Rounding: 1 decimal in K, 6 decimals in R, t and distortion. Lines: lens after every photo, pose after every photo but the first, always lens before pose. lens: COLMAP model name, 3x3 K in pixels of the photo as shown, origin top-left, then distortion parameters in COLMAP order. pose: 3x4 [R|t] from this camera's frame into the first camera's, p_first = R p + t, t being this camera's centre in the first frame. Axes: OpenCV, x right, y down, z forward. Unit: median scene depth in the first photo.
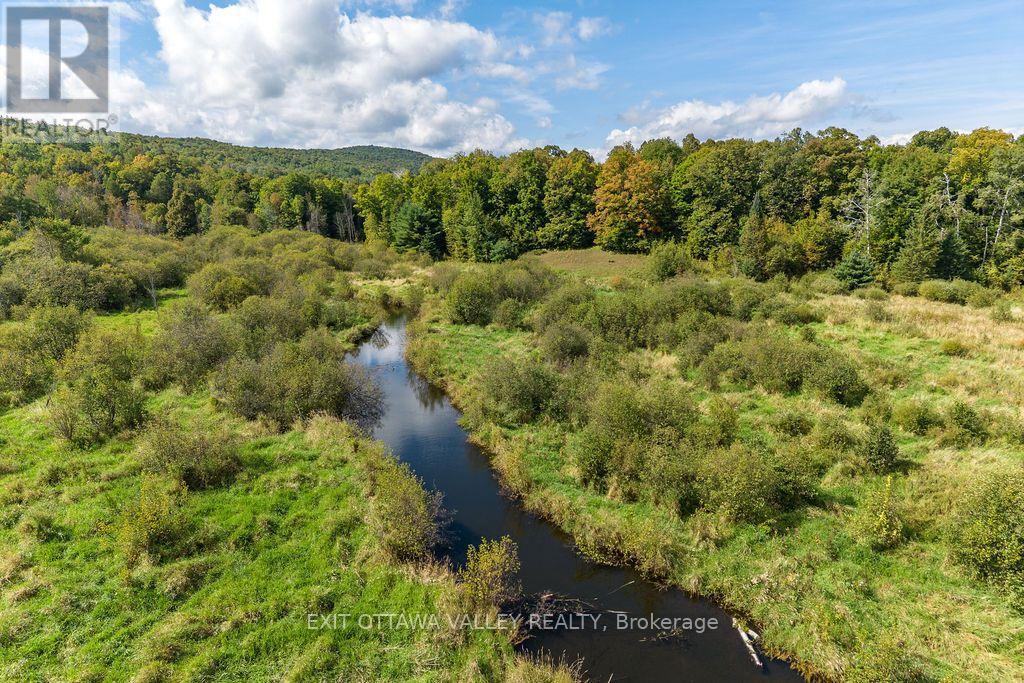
lens RADIAL K [[679.2, 0, 510.3], [0, 679.2, 388.3], [0, 0, 1]] dist [0.027922, -0.031078]
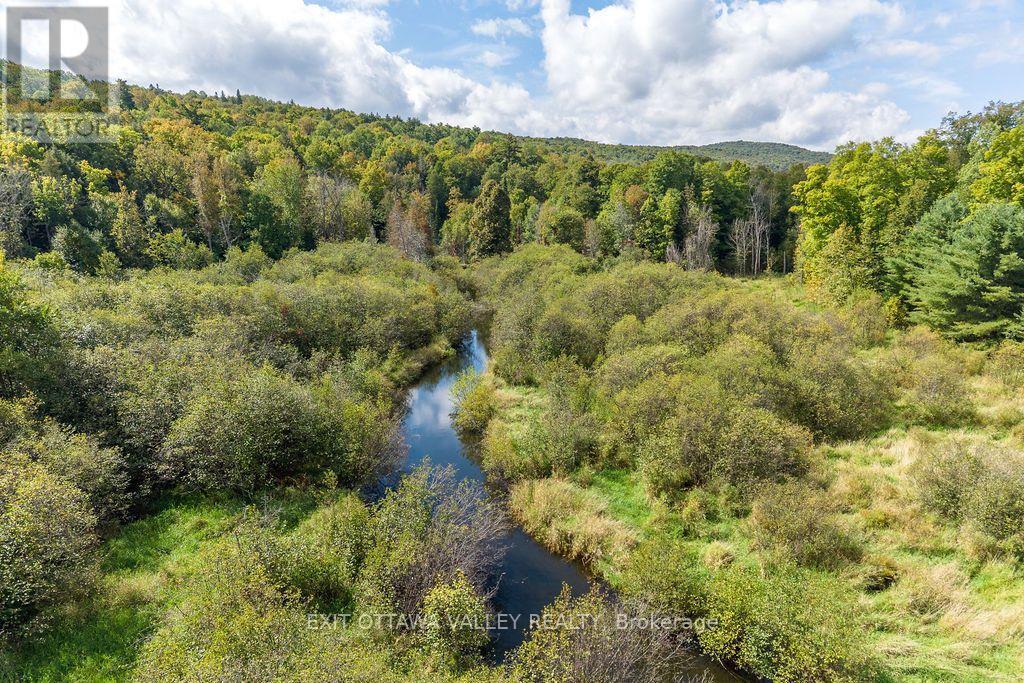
lens RADIAL K [[681.6, 0, 522.7], [0, 681.6, 371.1], [0, 0, 1]] dist [0.034940, -0.045103]
pose [[0.891647, 0.110988, -0.438917, -0.213894], [-0.121691, 0.992561, 0.003776, -0.163422], [0.436071, 0.050045, 0.898520, 0.603429]]
